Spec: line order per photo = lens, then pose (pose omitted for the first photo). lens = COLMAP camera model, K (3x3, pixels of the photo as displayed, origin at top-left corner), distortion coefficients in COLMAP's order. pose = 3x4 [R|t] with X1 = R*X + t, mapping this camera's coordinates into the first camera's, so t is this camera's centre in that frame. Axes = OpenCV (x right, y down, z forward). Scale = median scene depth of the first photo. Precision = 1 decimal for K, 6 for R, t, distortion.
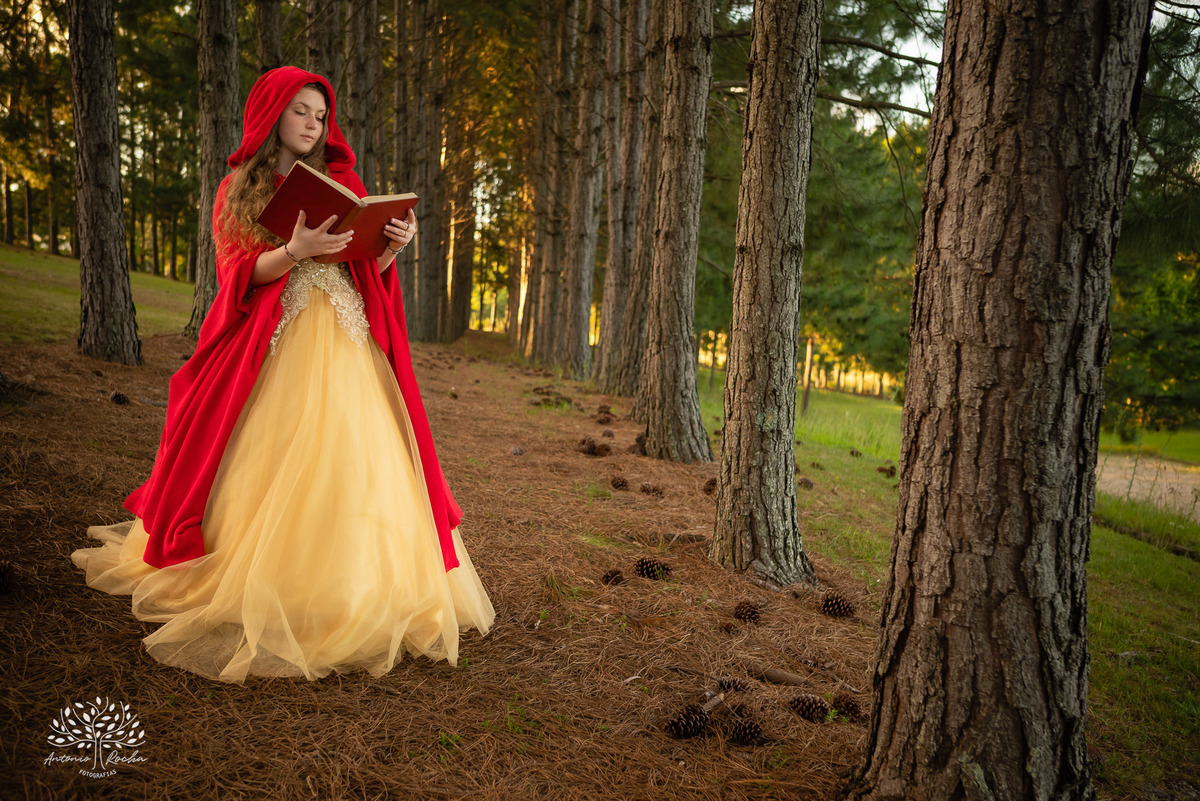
lens RADIAL K [[1162.2, 0, 600.0], [0, 1162.2, 400.5], [0, 0, 1]] dist [-0.007043, 0.169559]
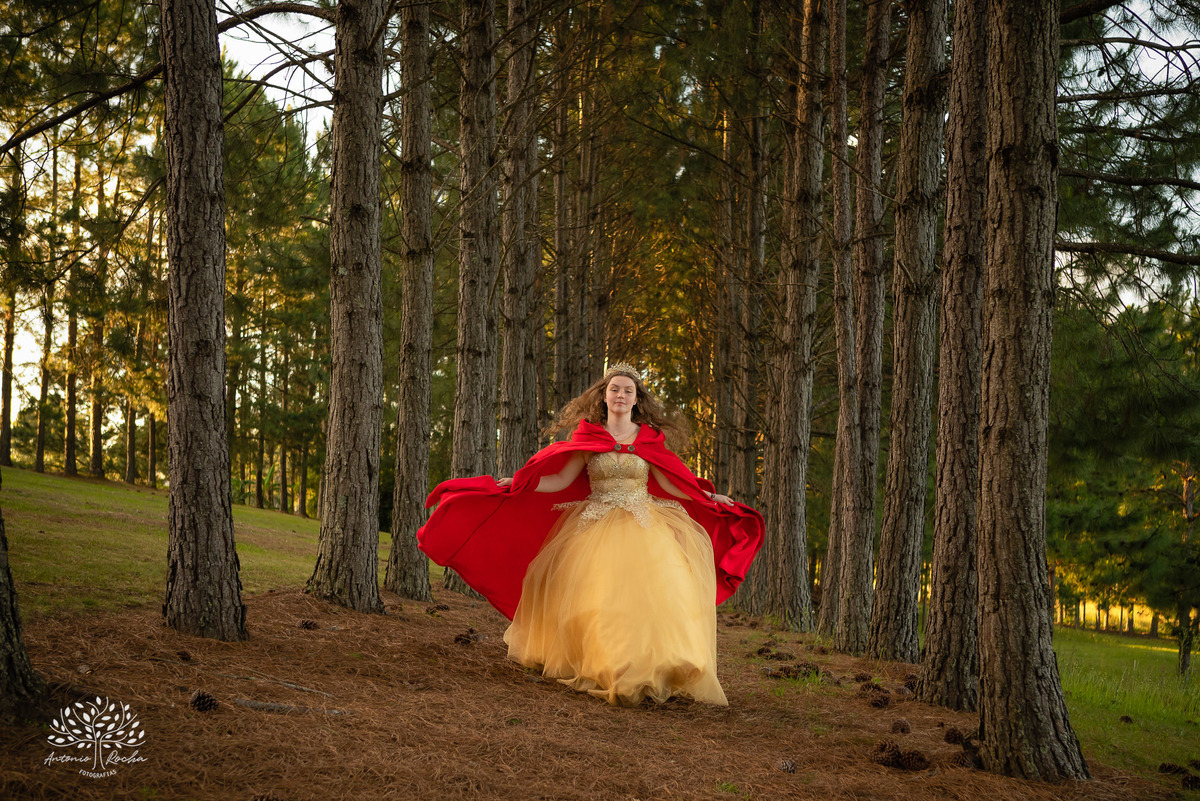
lens RADIAL K [[1349.4, 0, 647.0], [0, 1349.4, 464.7], [0, 0, 1]] dist [-0.046211, 0.205449]
pose [[0.994662, -0.030935, -0.098442, -0.040634], [0.017585, 0.990866, -0.133702, -0.014415], [0.101679, 0.131257, 0.986120, 0.126400]]
